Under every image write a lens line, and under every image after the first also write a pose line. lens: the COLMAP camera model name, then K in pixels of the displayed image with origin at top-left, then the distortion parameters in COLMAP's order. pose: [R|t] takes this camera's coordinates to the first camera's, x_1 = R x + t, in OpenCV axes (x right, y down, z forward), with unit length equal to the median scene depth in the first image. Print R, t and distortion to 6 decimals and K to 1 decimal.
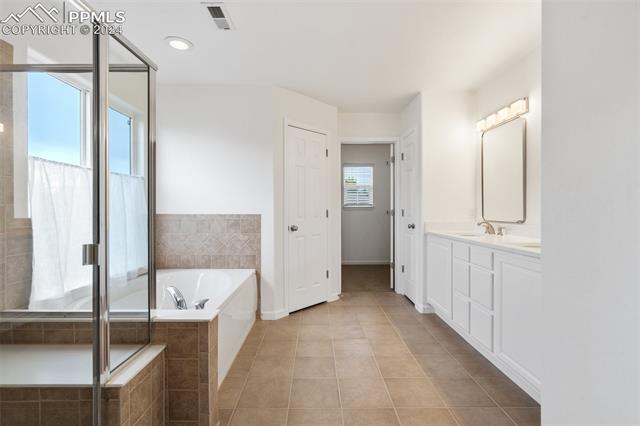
lens RADIAL K [[293.1, 0, 316.7], [0, 293.1, 217.0], [0, 0, 1]] dist [0.000697, 0.000441]
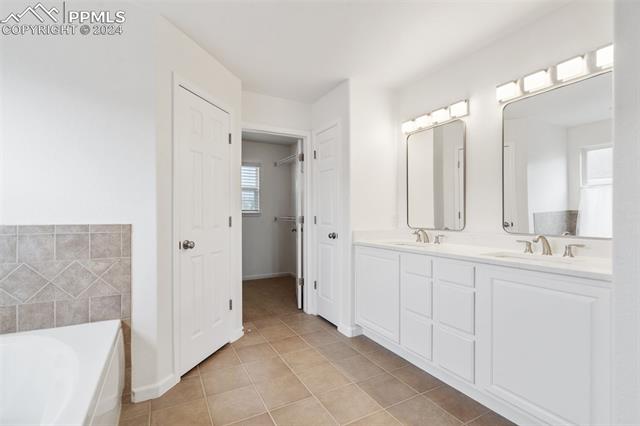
lens RADIAL K [[293.1, 0, 316.7], [0, 293.1, 217.0], [0, 0, 1]] dist [0.000697, 0.000441]
pose [[0.885620, -0.002077, 0.464406, -0.134167], [0.011249, 0.999793, -0.016980, -0.009848], [-0.464275, 0.020262, 0.885460, 0.299719]]
